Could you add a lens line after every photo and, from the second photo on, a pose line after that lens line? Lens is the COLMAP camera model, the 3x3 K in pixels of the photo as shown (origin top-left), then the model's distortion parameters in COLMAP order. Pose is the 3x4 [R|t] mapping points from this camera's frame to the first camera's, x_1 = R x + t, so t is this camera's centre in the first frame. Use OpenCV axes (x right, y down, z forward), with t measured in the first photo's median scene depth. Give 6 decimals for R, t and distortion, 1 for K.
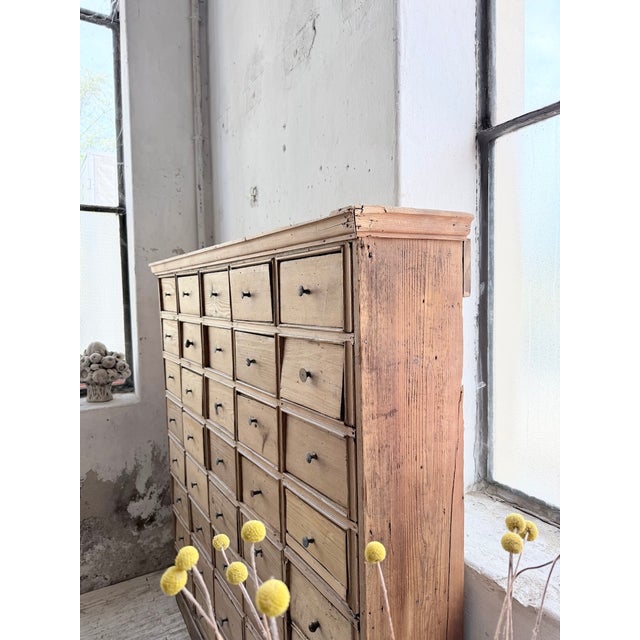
lens RADIAL K [[454.5, 0, 321.8], [0, 454.5, 322.2], [0, 0, 1]] dist [0.056091, -0.083906]
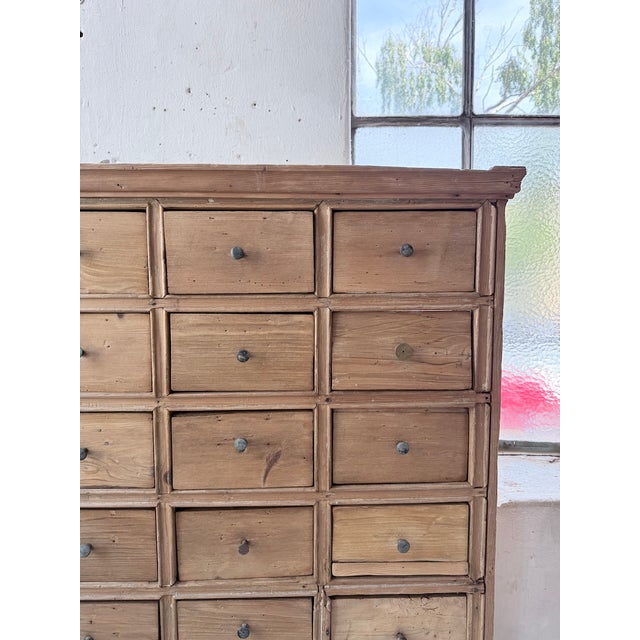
lens RADIAL K [[454.5, 0, 321.8], [0, 454.5, 322.2], [0, 0, 1]] dist [0.056091, -0.083906]
pose [[0.510818, -0.052659, 0.858075, -0.510472], [0.045605, 0.998377, 0.034120, 0.015718], [-0.858479, 0.021704, 0.512390, 0.426255]]
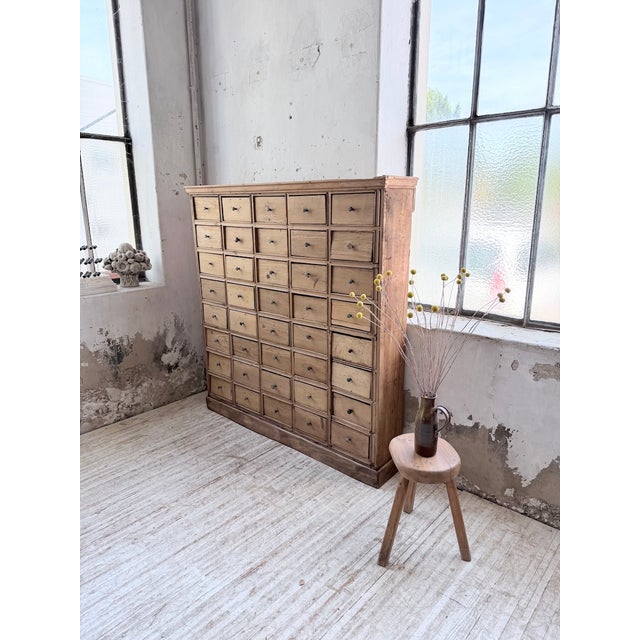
lens RADIAL K [[448.7, 0, 318.5], [0, 448.7, 320.4], [0, 0, 1]] dist [0.115787, -0.198849]
pose [[0.951507, -0.061290, 0.301461, -0.562523], [0.006608, 0.983798, 0.179160, 0.045766], [-0.307557, -0.168480, 0.936495, -0.732569]]
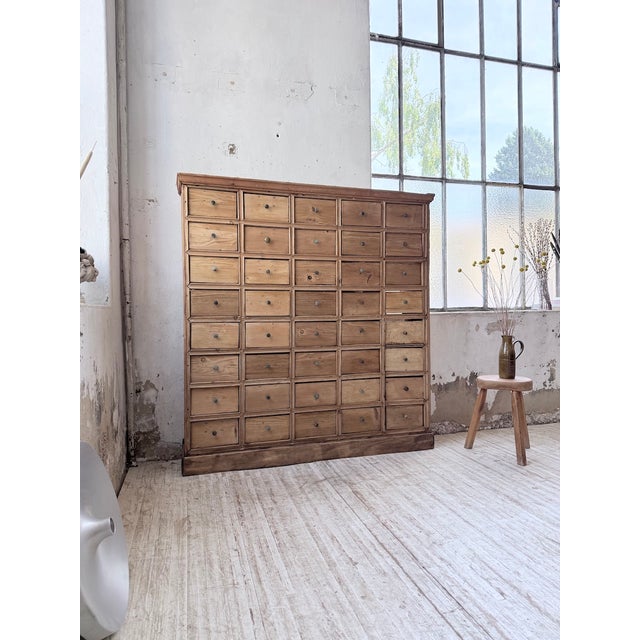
lens RADIAL K [[448.7, 0, 318.5], [0, 448.7, 320.4], [0, 0, 1]] dist [0.115787, -0.198849]
pose [[0.244689, 0.002485, 0.969599, -1.827152], [0.068758, 0.997435, -0.019908, 0.380224], [-0.967161, 0.071539, 0.243890, 0.528693]]
